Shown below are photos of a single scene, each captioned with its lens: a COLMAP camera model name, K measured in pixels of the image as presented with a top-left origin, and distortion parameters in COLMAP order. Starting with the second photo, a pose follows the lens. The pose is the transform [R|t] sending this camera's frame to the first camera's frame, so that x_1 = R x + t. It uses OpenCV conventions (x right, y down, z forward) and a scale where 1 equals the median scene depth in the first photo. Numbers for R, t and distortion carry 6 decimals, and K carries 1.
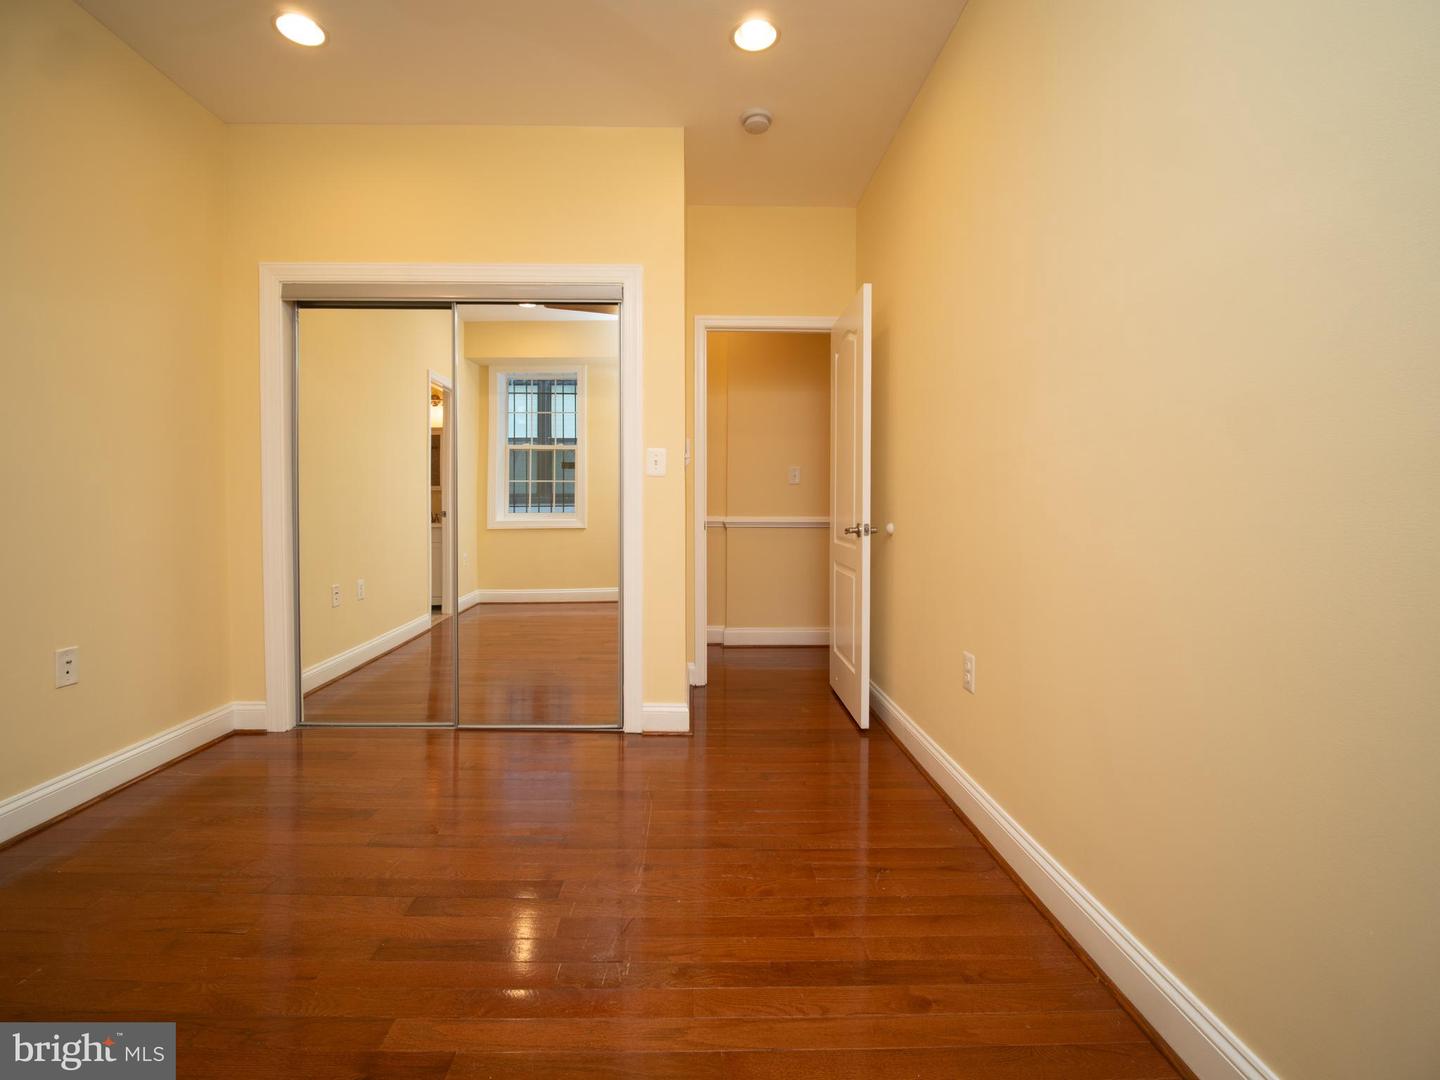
lens RADIAL K [[679.9, 0, 736.3], [0, 679.9, 529.7], [0, 0, 1]] dist [-0.012814, -0.001901]
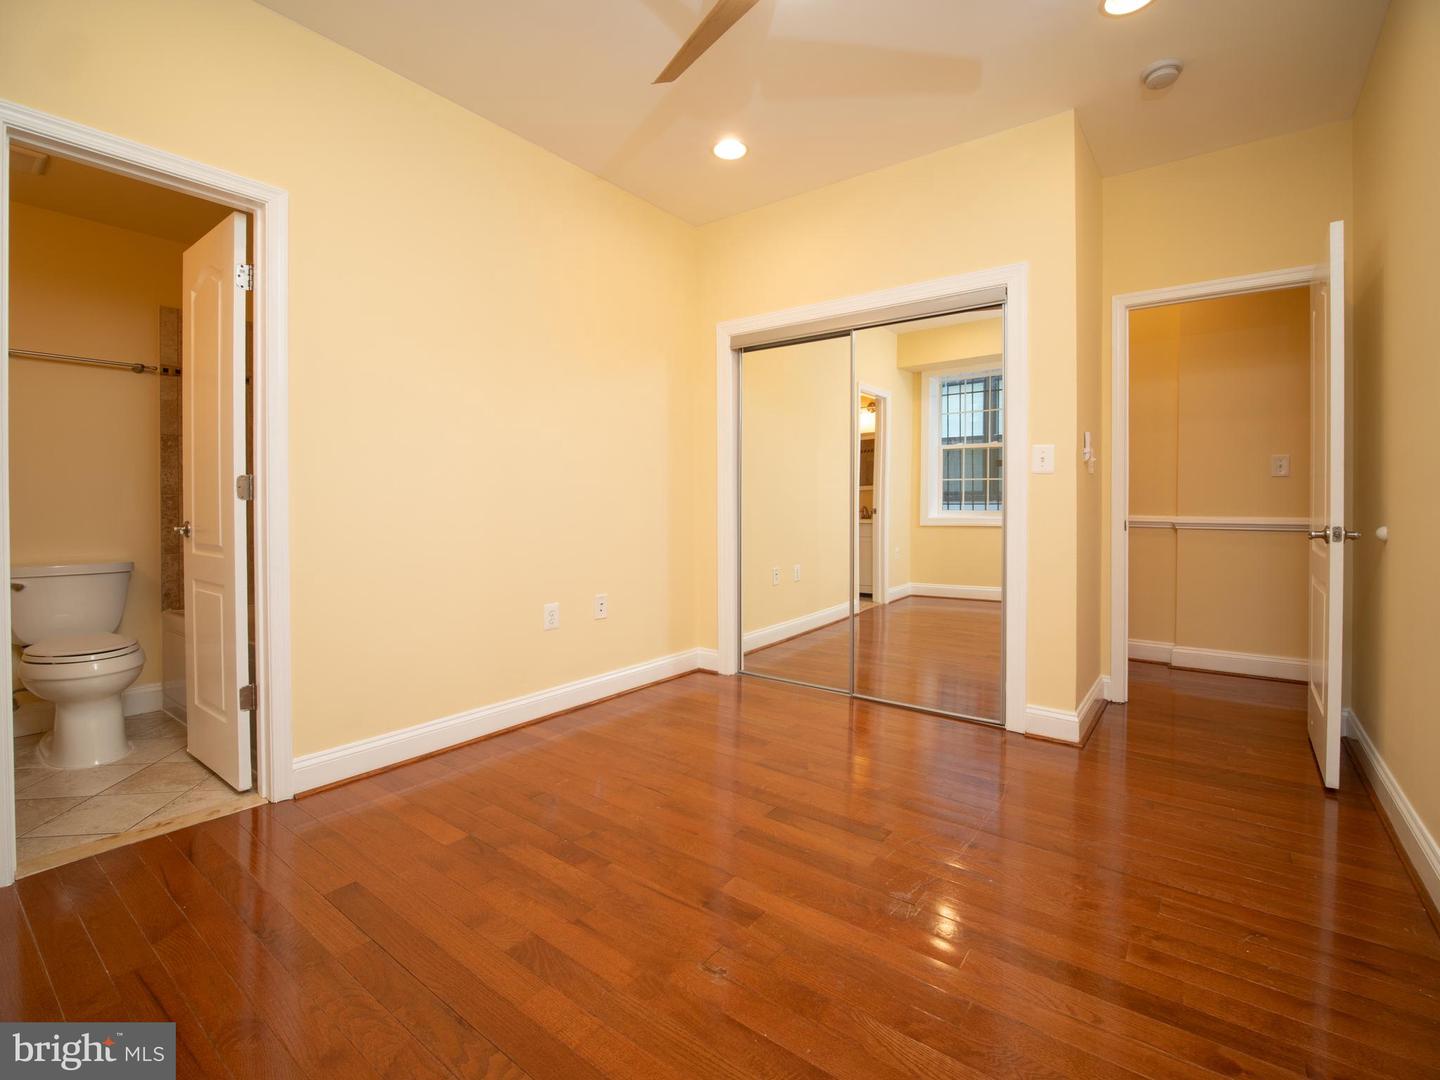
lens RADIAL K [[679.9, 0, 736.3], [0, 679.9, 529.7], [0, 0, 1]] dist [-0.012814, -0.001901]
pose [[0.792831, 0.022709, -0.609019, 0.095436], [-0.020591, 0.999733, 0.010471, 0.000615], [0.609094, 0.004238, 0.793087, -0.030897]]
